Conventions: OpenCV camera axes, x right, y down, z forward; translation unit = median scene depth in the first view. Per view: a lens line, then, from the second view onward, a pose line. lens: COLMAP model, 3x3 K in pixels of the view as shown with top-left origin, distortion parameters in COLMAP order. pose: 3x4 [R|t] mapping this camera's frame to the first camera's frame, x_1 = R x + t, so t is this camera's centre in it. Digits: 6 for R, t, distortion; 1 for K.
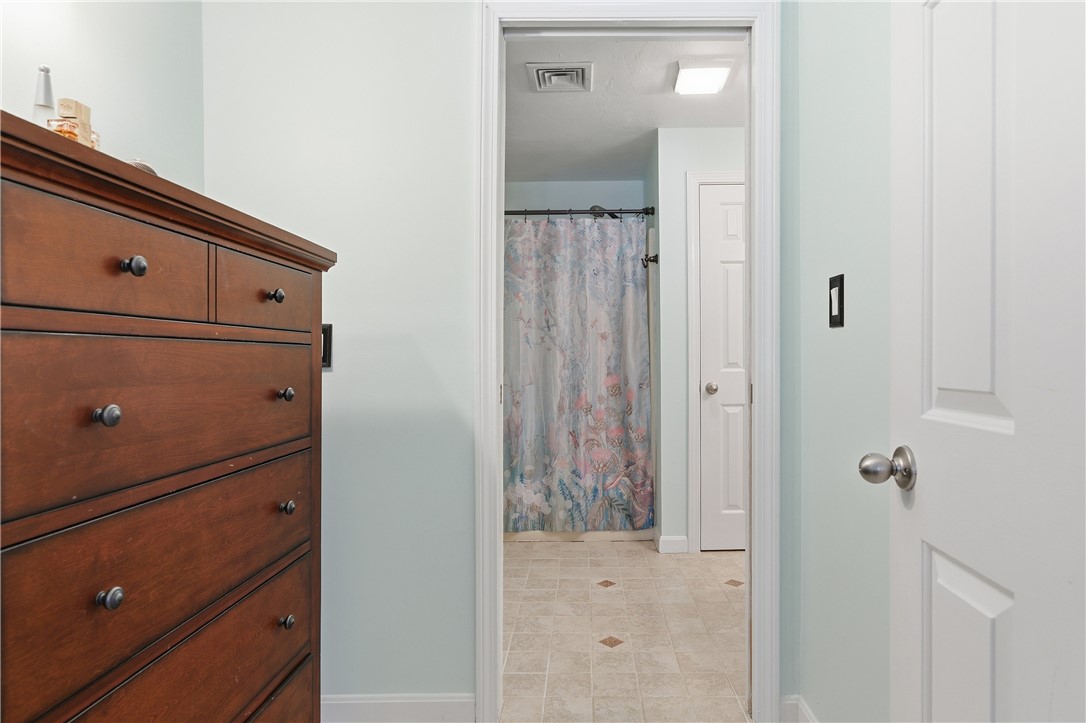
lens RADIAL K [[593.8, 0, 558.0], [0, 593.8, 386.1], [0, 0, 1]] dist [-0.047130, 0.001549]
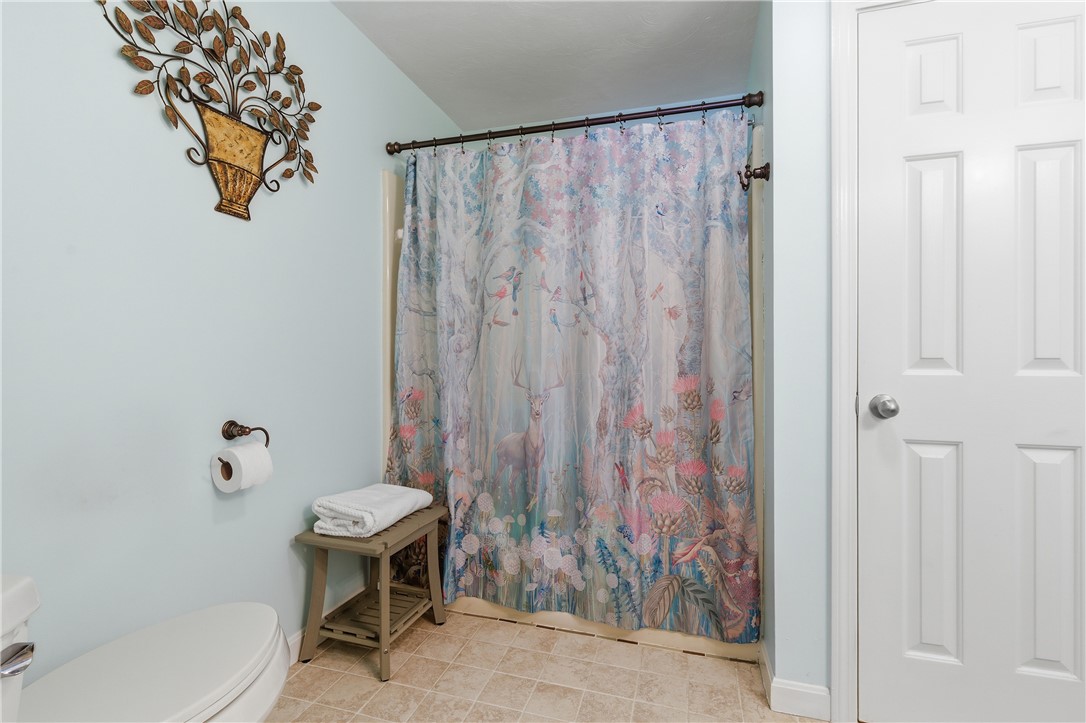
lens RADIAL K [[509.5, 0, 534.2], [0, 509.5, 356.2], [0, 0, 1]] dist [0.005339, -0.001021]
pose [[0.966096, 0.009874, -0.257995, 0.075053], [-0.017355, 0.999492, -0.026736, -0.021428], [0.257600, 0.030307, 0.965776, 0.452023]]
